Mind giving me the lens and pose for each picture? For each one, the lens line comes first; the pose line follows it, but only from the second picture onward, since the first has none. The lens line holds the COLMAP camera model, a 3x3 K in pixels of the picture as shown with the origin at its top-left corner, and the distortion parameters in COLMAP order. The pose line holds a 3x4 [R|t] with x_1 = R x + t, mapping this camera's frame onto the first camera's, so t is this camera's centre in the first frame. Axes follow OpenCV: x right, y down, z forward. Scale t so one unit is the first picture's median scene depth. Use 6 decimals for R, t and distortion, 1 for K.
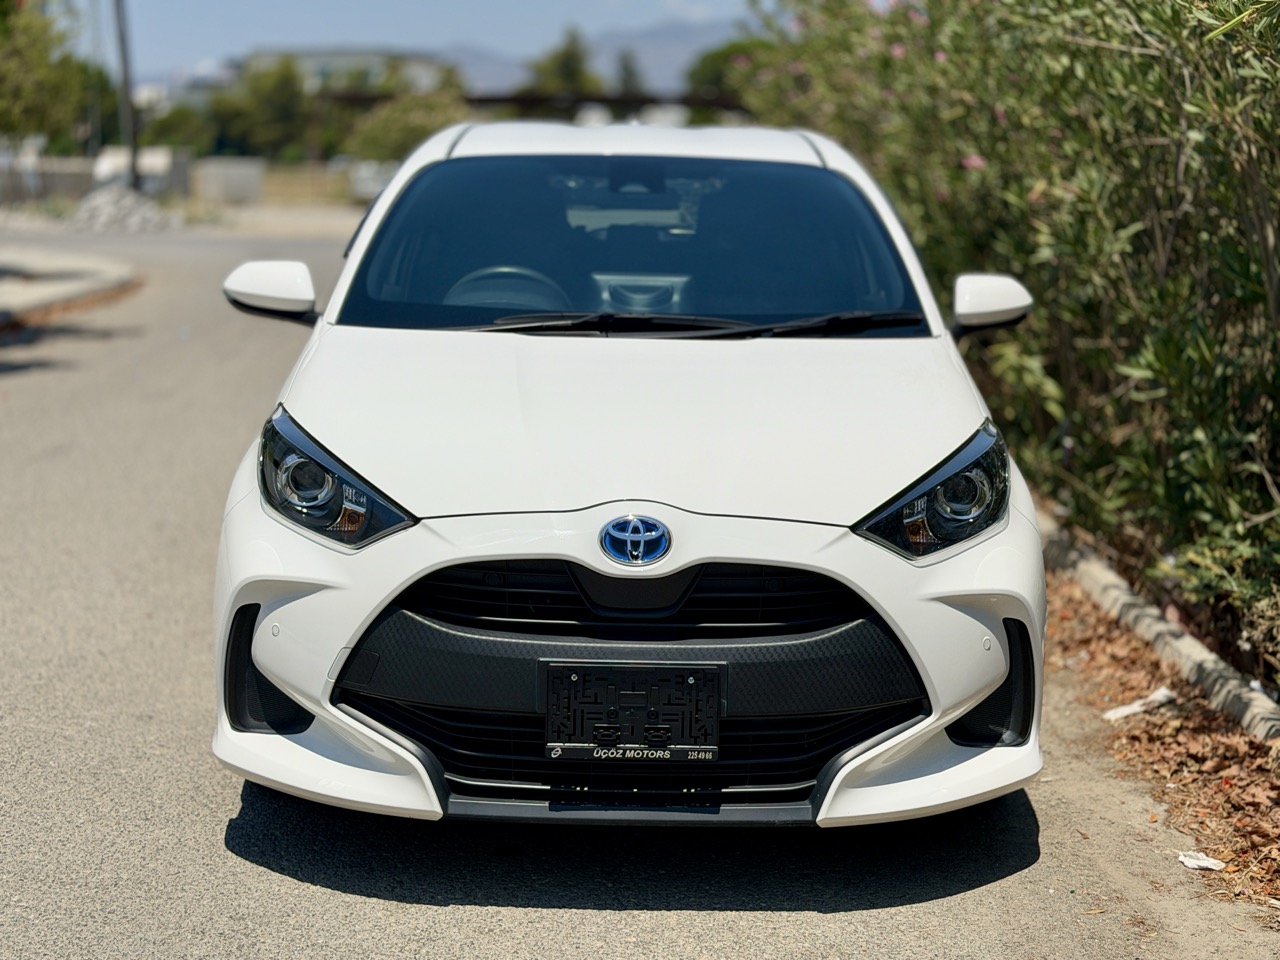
lens RADIAL K [[1841.2, 0, 640.0], [0, 1841.2, 480.0], [0, 0, 1]] dist [-0.021126, 0.045979]
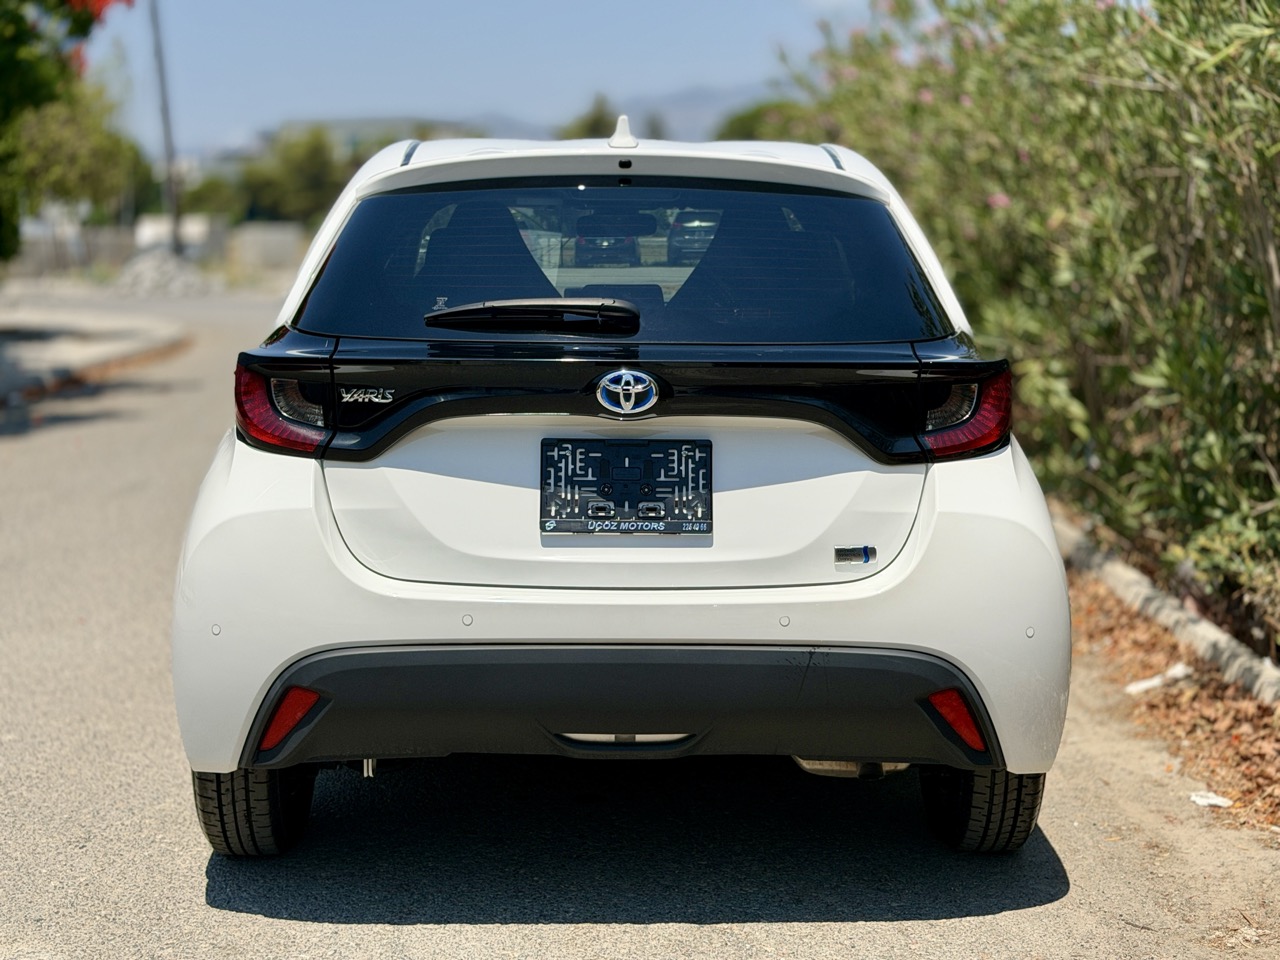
lens RADIAL K [[1884.7, 0, 640.0], [0, 1884.7, 480.0], [0, 0, 1]] dist [0.014453, 0.009359]
pose [[0.999766, -0.014417, -0.016099, -0.014035], [0.013766, 0.999111, -0.039847, 0.038645], [0.016660, 0.039616, 0.999076, -0.112256]]
